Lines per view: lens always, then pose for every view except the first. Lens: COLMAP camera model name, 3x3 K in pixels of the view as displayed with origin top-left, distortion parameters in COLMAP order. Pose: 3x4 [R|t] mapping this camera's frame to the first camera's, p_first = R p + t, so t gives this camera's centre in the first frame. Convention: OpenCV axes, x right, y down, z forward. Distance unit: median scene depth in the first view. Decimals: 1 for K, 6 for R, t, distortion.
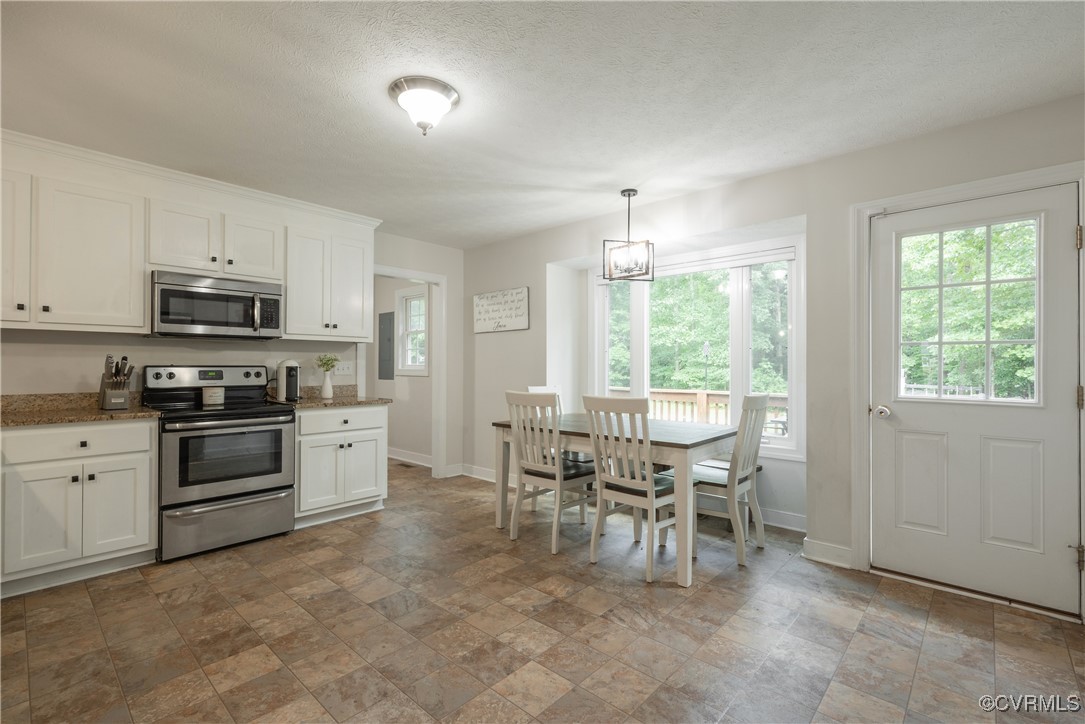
lens RADIAL K [[485.5, 0, 542.5], [0, 485.5, 362.0], [0, 0, 1]] dist [-0.000825, -0.000081]
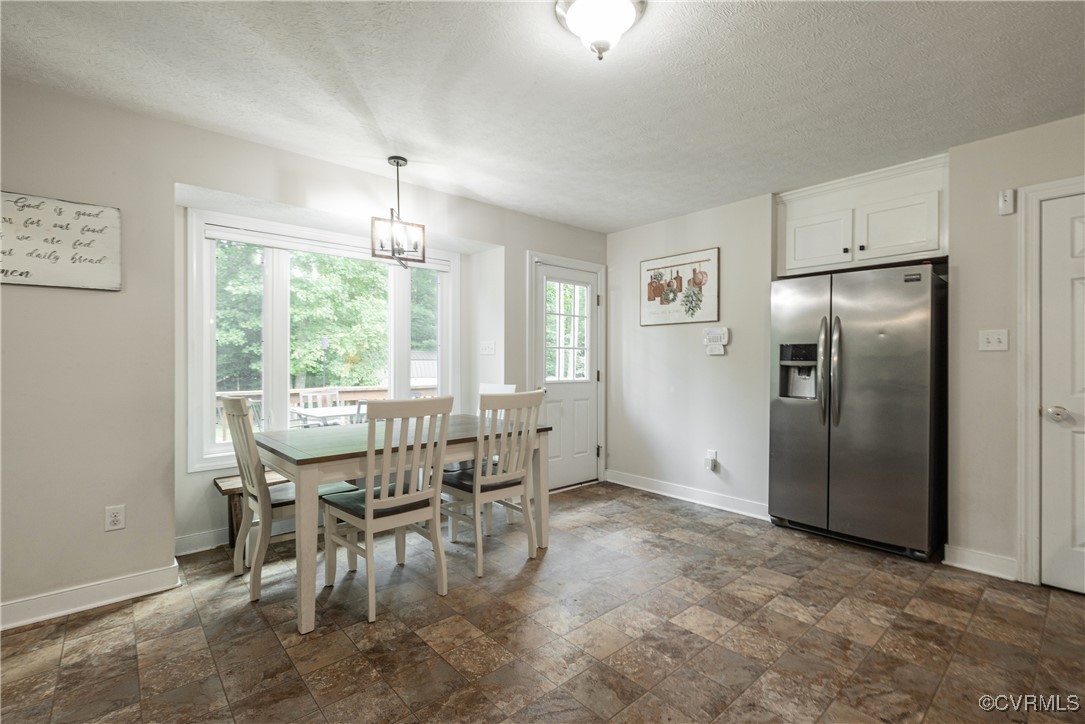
lens RADIAL K [[485.5, 0, 542.5], [0, 485.5, 362.0], [0, 0, 1]] dist [-0.000825, -0.000081]
pose [[0.106769, -0.004711, 0.994273, -0.739095], [-0.007617, 0.999956, 0.005556, 0.002251], [-0.994255, -0.008166, 0.106729, 0.735558]]
